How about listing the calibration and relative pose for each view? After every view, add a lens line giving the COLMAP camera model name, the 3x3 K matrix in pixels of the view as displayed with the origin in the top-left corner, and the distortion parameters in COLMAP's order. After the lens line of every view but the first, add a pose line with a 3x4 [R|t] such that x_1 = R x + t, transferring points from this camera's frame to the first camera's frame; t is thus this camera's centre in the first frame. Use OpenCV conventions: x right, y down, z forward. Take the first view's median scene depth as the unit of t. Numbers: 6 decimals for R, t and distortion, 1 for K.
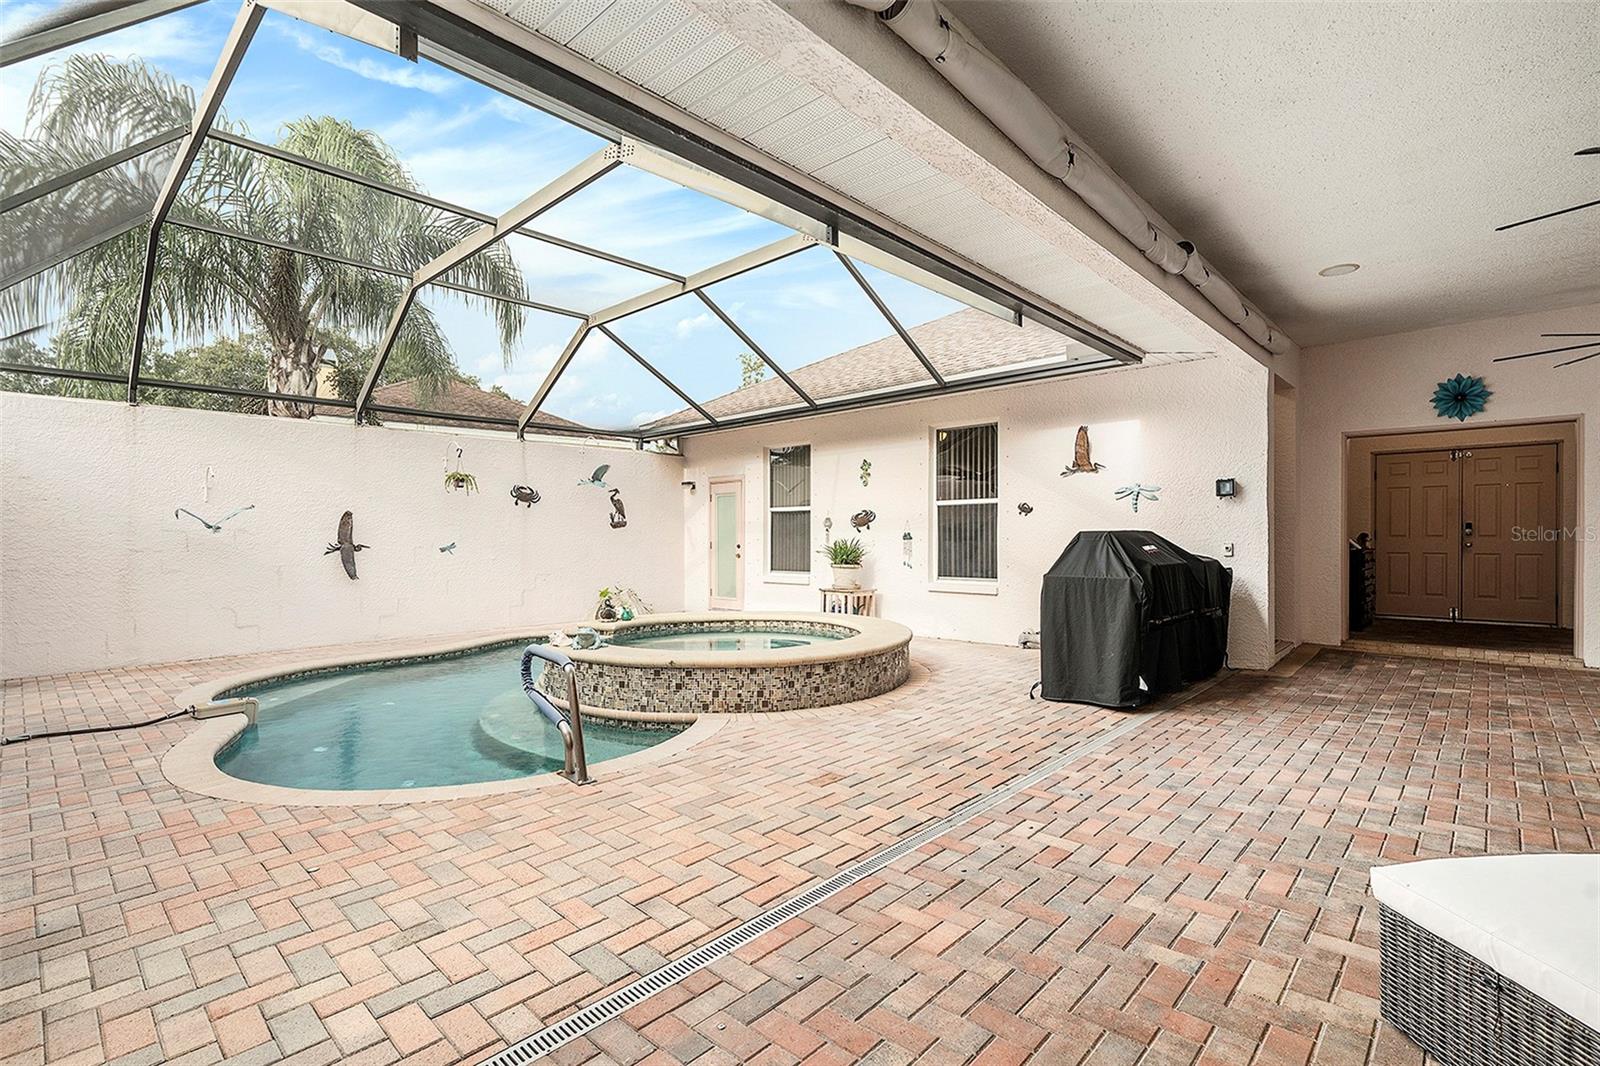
lens RADIAL K [[751.2, 0, 794.7], [0, 751.2, 535.0], [0, 0, 1]] dist [-0.000415, -0.000197]
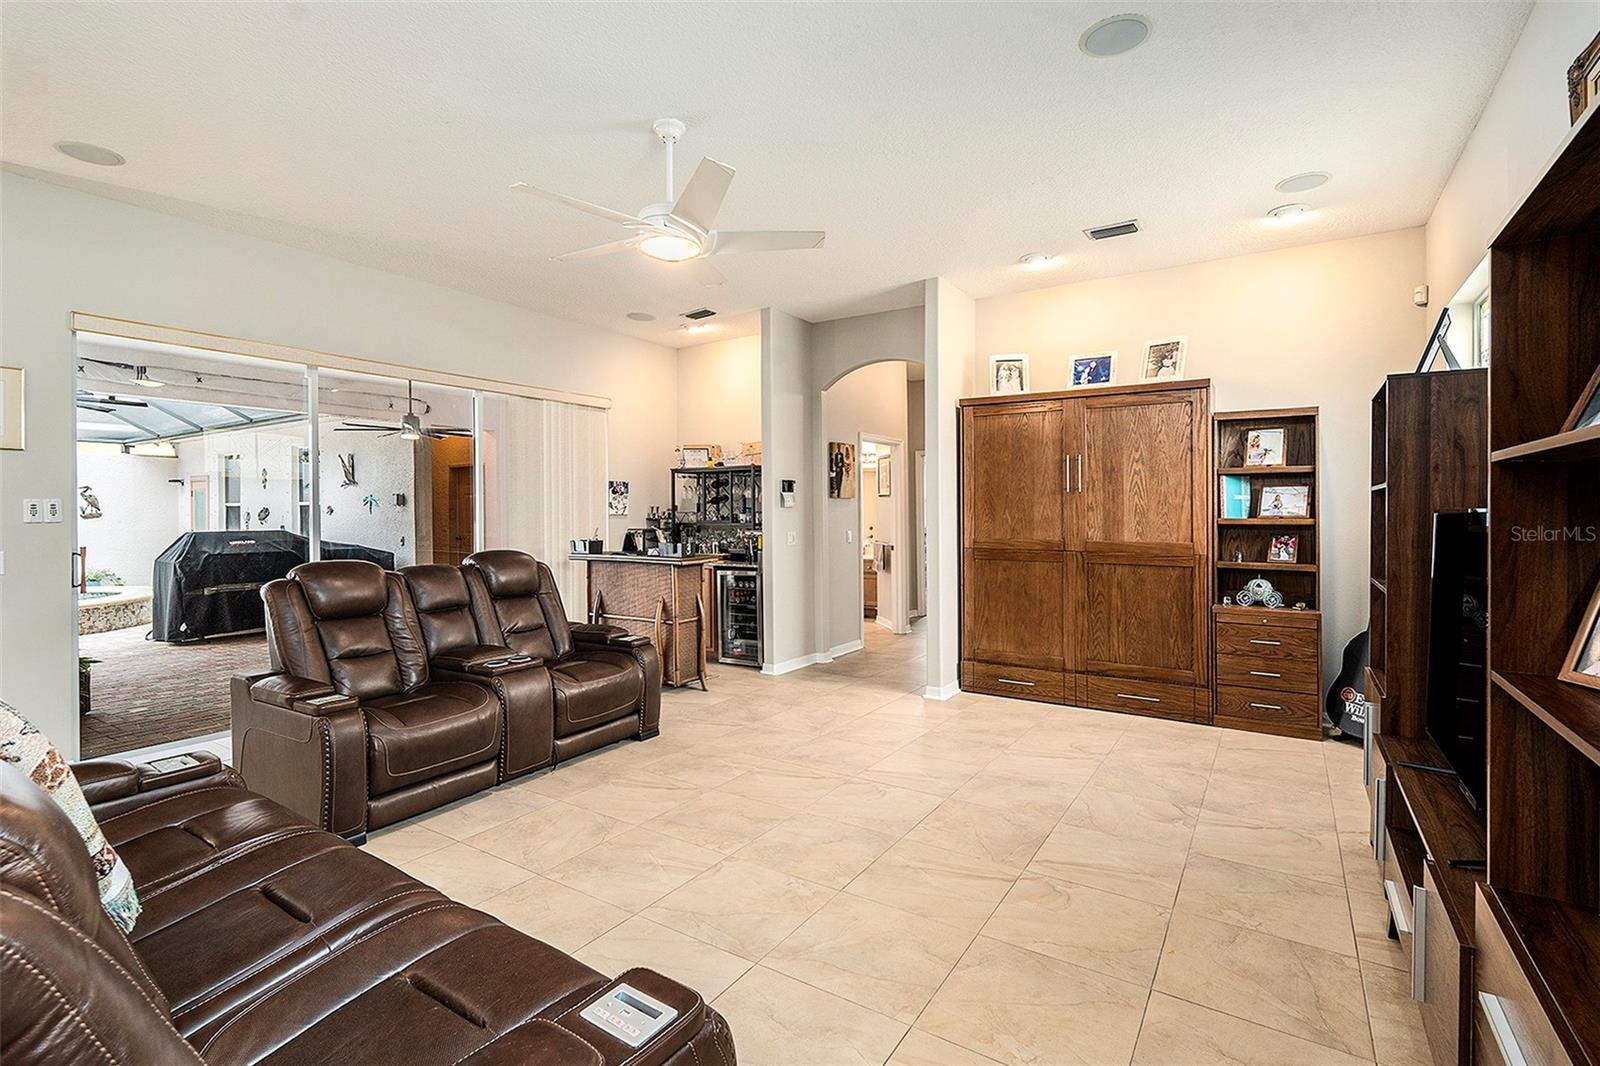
lens RADIAL K [[731.5, 0, 805.9], [0, 731.5, 513.6], [0, 0, 1]] dist [0.001714, 0.000033]
pose [[0.982769, 0.002220, 0.184826, 1.109557], [-0.003108, 0.999985, 0.004517, -0.043147], [-0.184813, -0.005013, 0.982761, -0.613842]]
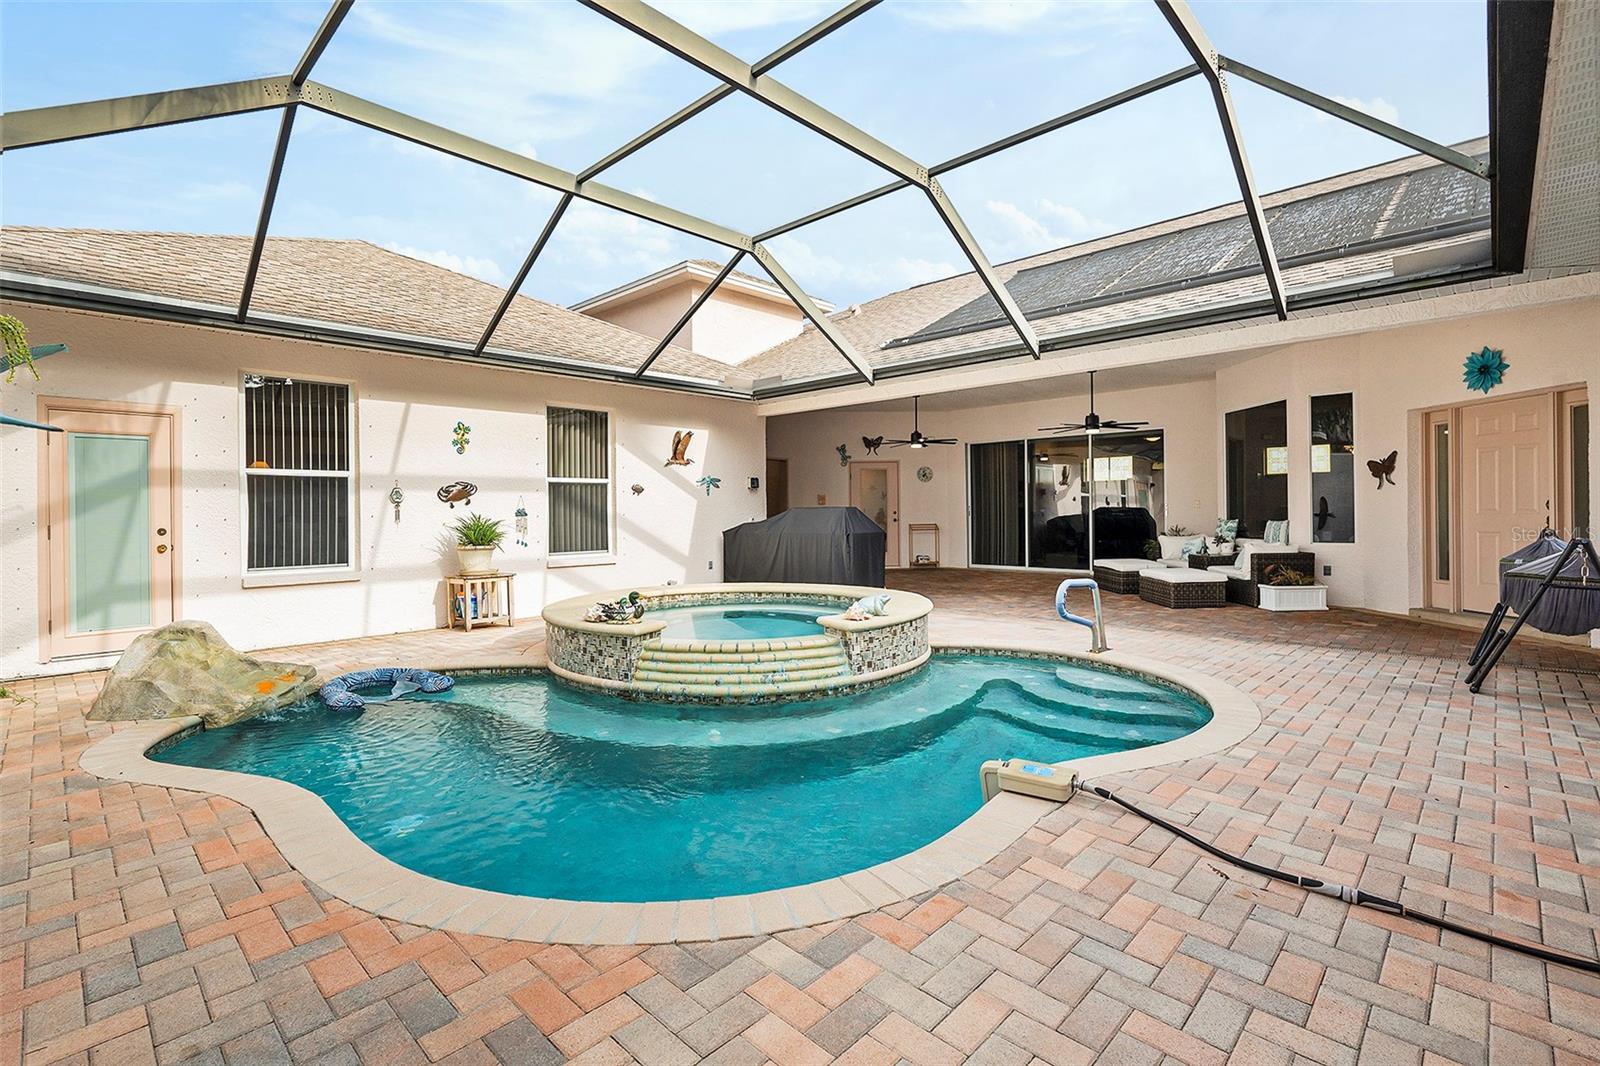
lens RADIAL K [[719.4, 0, 793.9], [0, 719.4, 504.2], [0, 0, 1]] dist [0.002078, 0.000197]
pose [[0.012928, 0.017802, 0.999758, -1.020946], [0.007723, 0.999810, -0.017903, 0.013613], [-0.999887, 0.007952, 0.012788, 0.892020]]
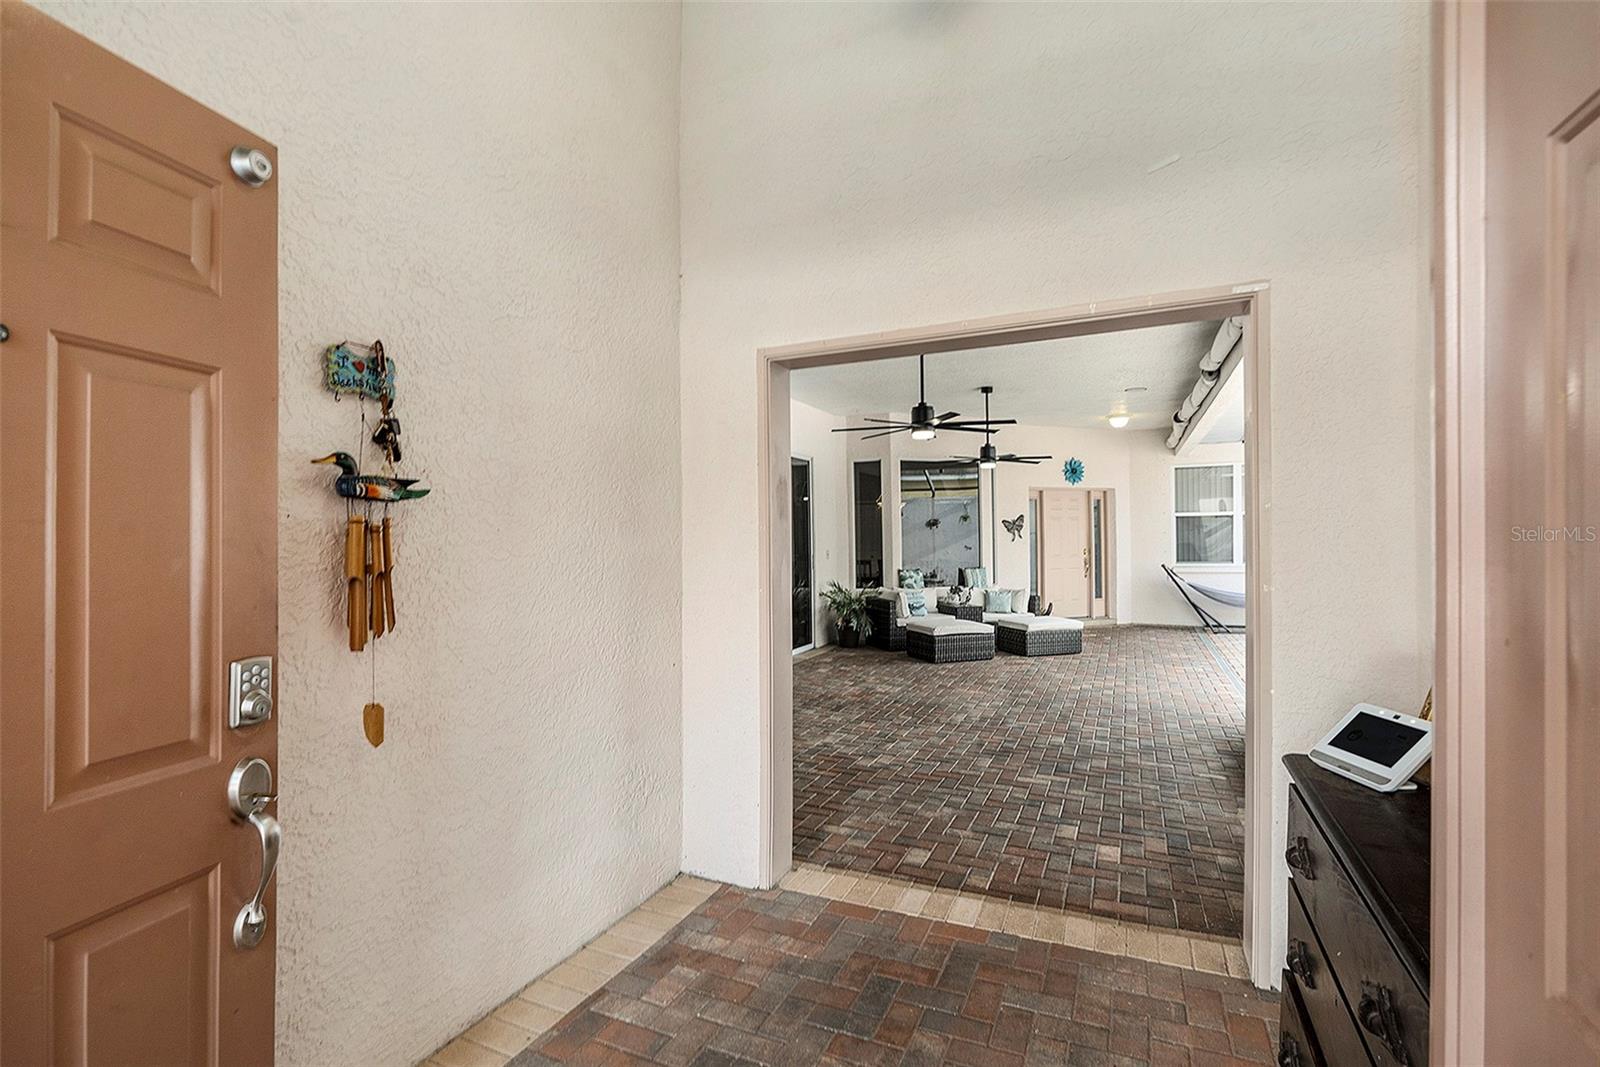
lens RADIAL K [[739.2, 0, 809.0], [0, 739.2, 529.2], [0, 0, 1]] dist [-0.000587, -0.000322]
pose [[-0.937935, 0.013944, -0.346531, 1.115775], [0.016939, 0.999841, -0.005615, -0.046920], [0.346398, -0.011136, -0.938022, 1.337162]]
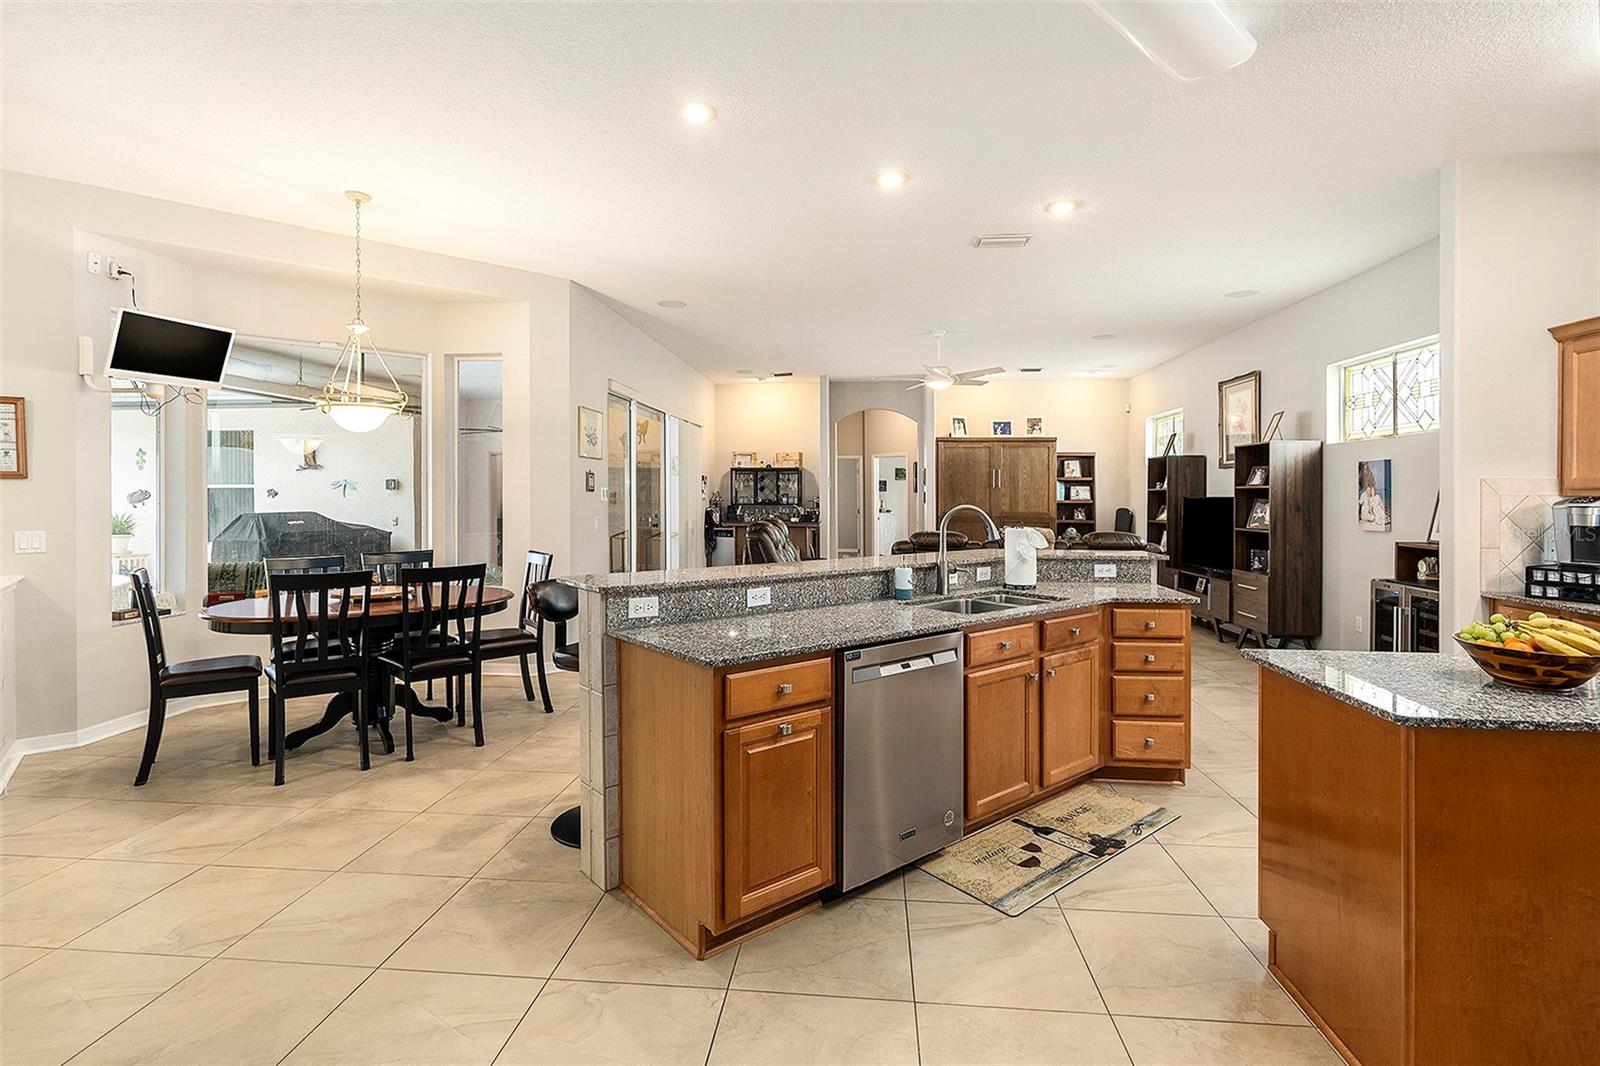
lens RADIAL K [[719.4, 0, 793.9], [0, 719.4, 504.2], [0, 0, 1]] dist [0.002078, 0.000197]
pose [[0.794096, 0.000447, 0.607792, 0.272106], [-0.007591, 0.999929, 0.009182, -0.038518], [-0.607745, -0.011905, 0.794043, -0.864631]]
